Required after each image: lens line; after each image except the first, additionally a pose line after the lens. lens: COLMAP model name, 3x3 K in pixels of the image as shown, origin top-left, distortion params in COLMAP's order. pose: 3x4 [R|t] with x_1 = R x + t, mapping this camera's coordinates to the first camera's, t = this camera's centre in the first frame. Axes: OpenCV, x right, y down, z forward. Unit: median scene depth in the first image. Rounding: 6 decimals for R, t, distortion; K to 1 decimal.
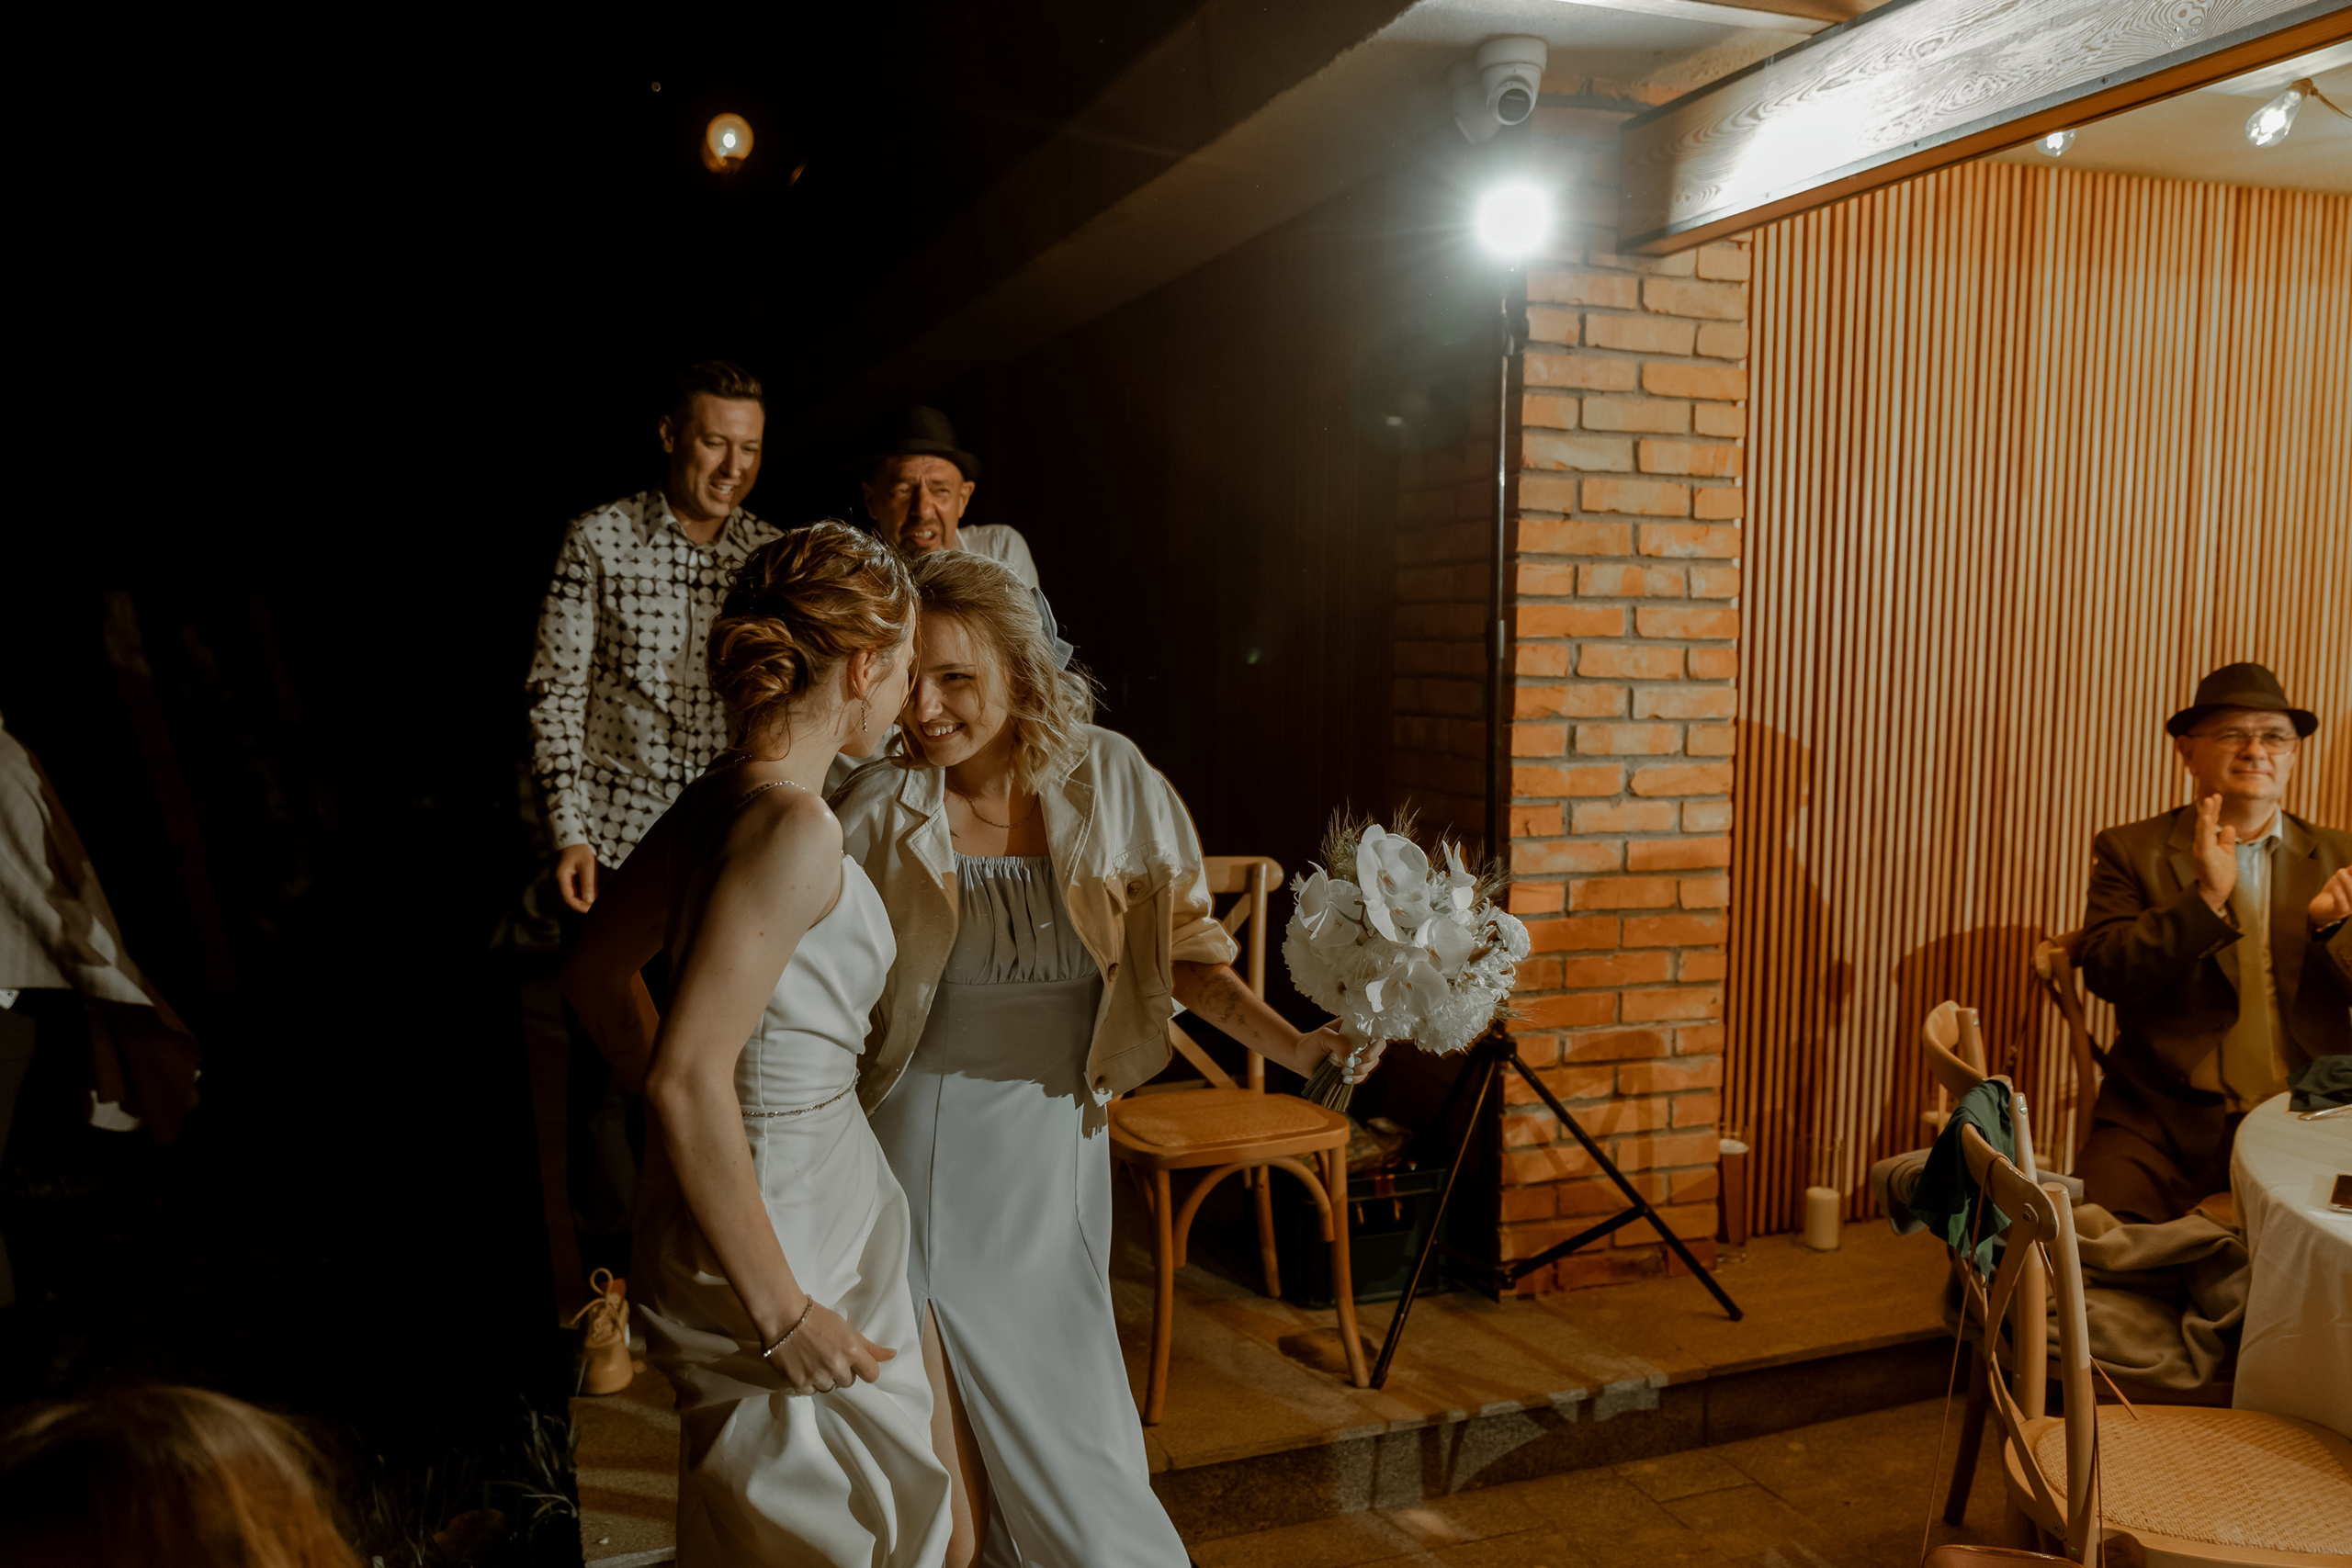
lens RADIAL K [[1877.4, 0, 1181.0], [0, 1877.4, 785.6], [0, 0, 1]] dist [-0.013082, -0.006322]
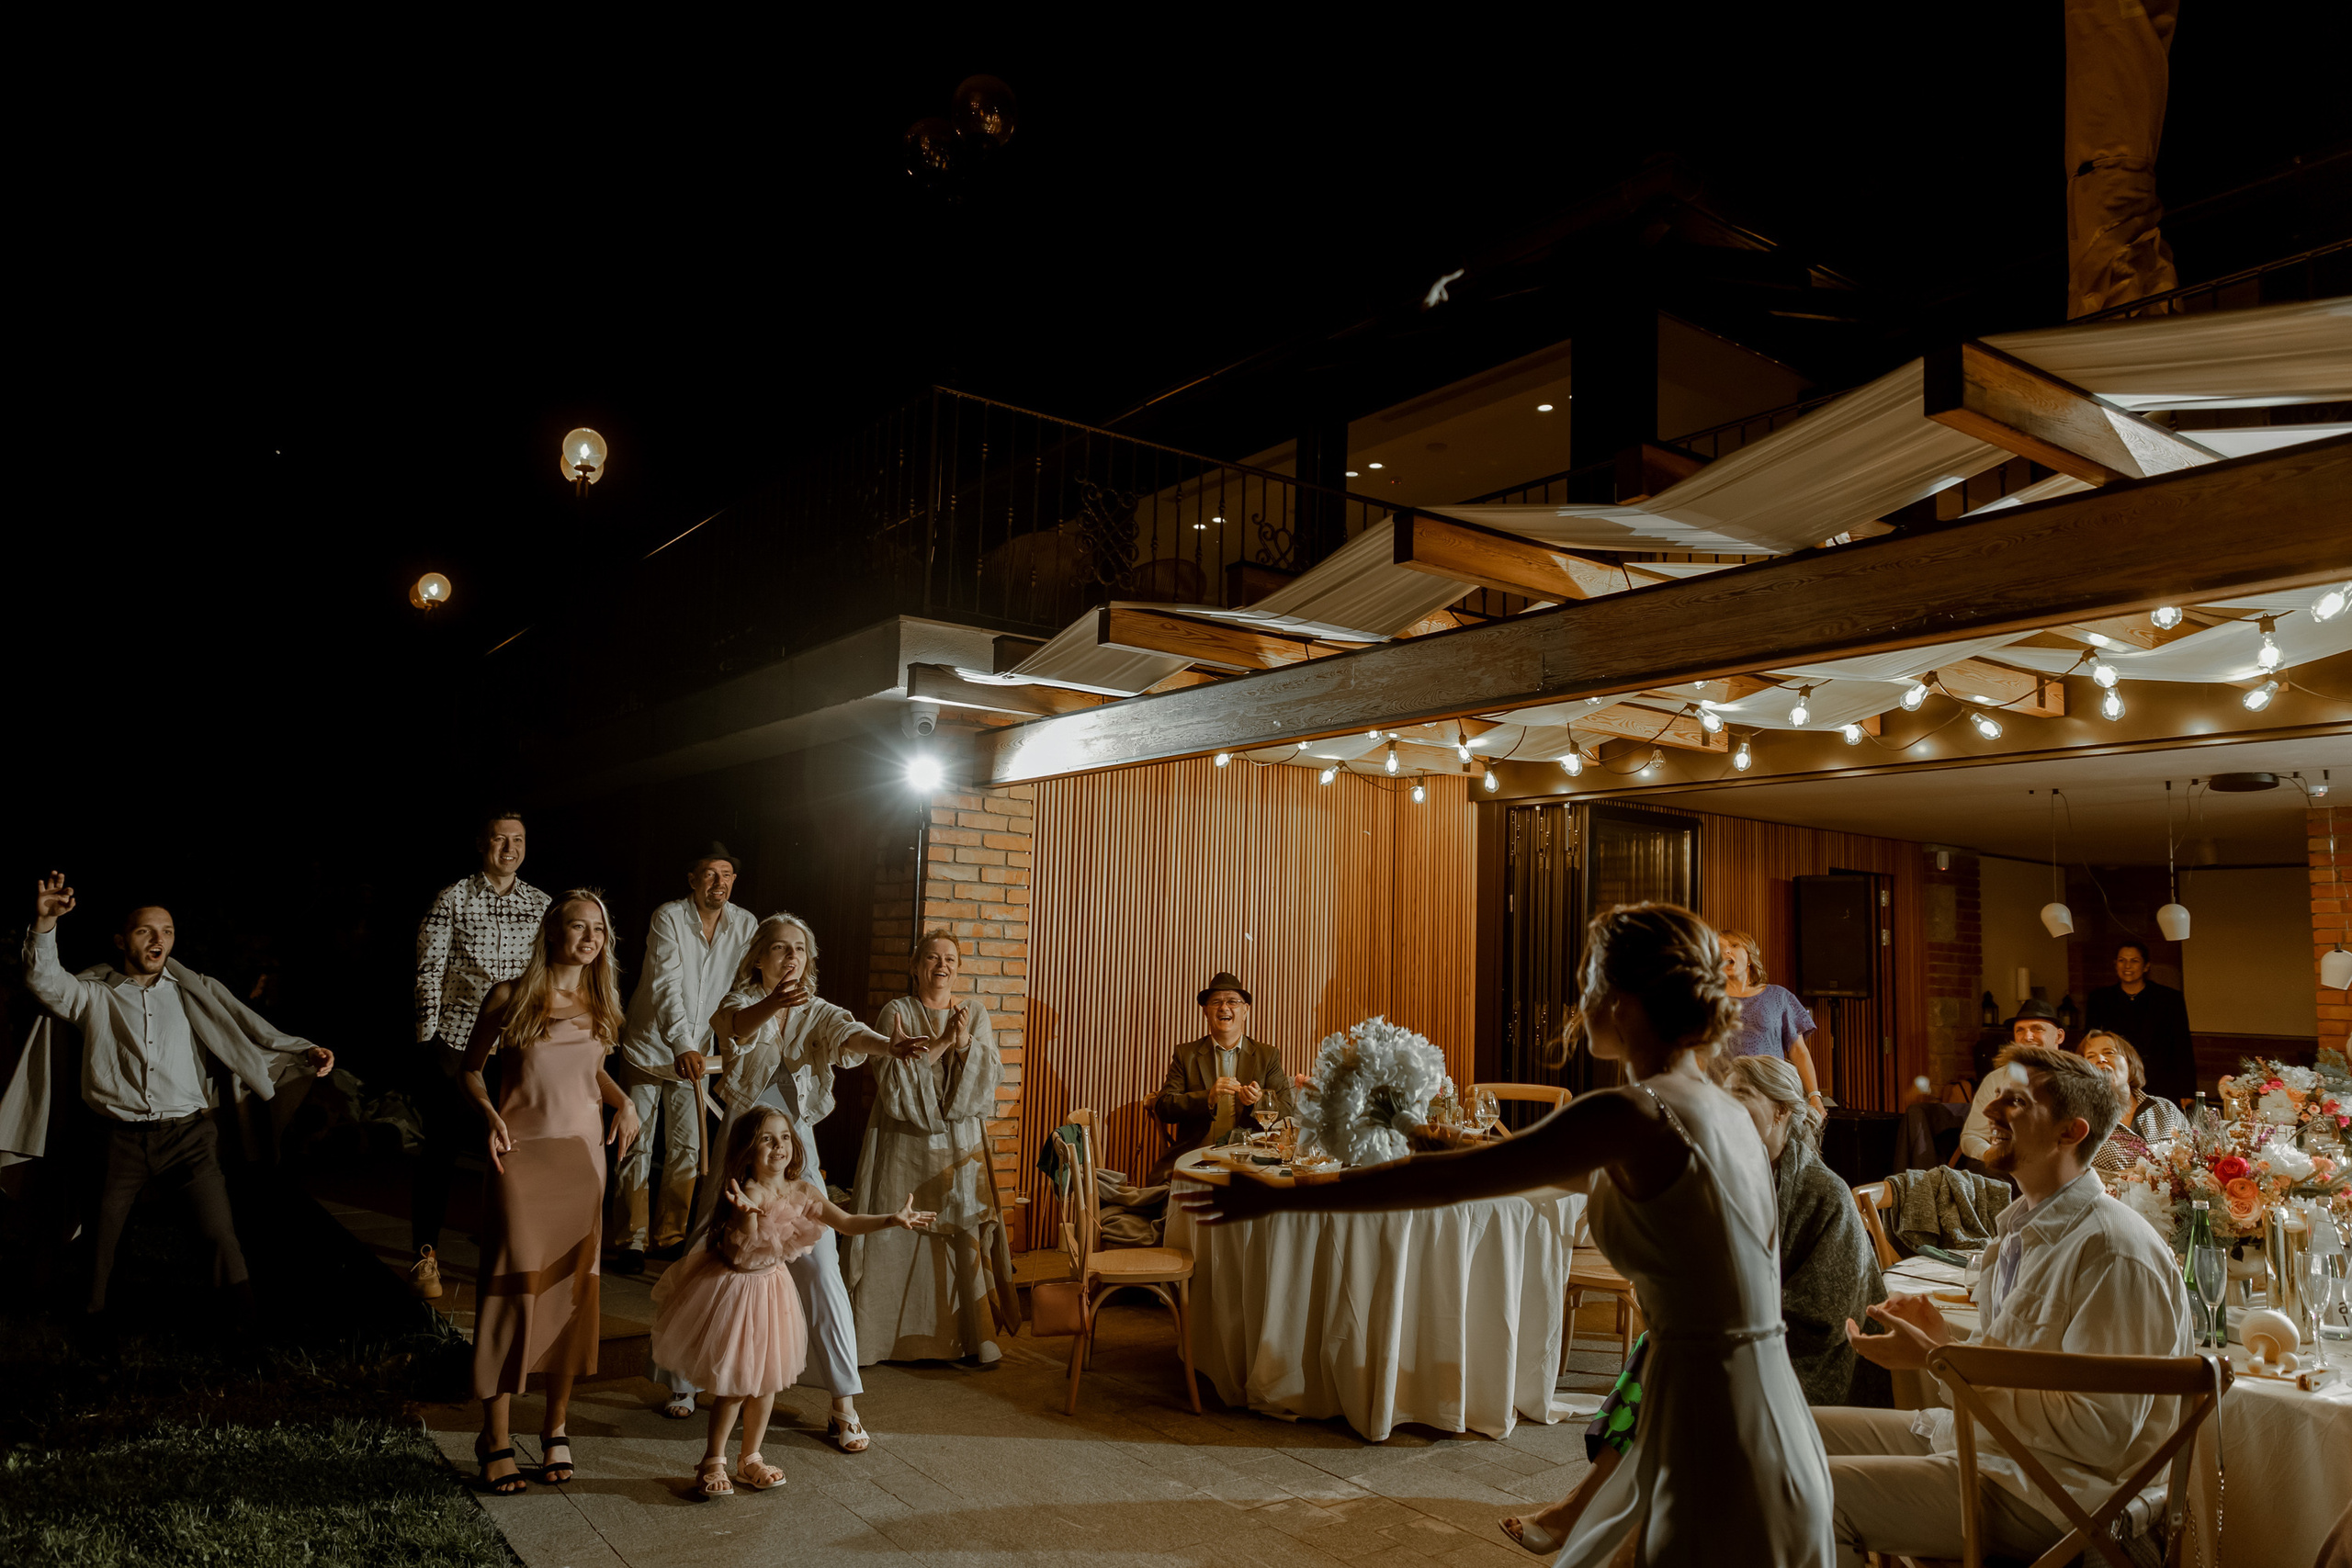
lens RADIAL K [[1566.4, 0, 1180.0], [0, 1566.4, 778.5], [0, 0, 1]] dist [0.028894, -0.000047]
pose [[0.965169, 0.055028, 0.255774, -0.013322], [-0.002686, 0.979663, -0.200631, 0.087425], [-0.261612, 0.192956, 0.945689, -0.859319]]
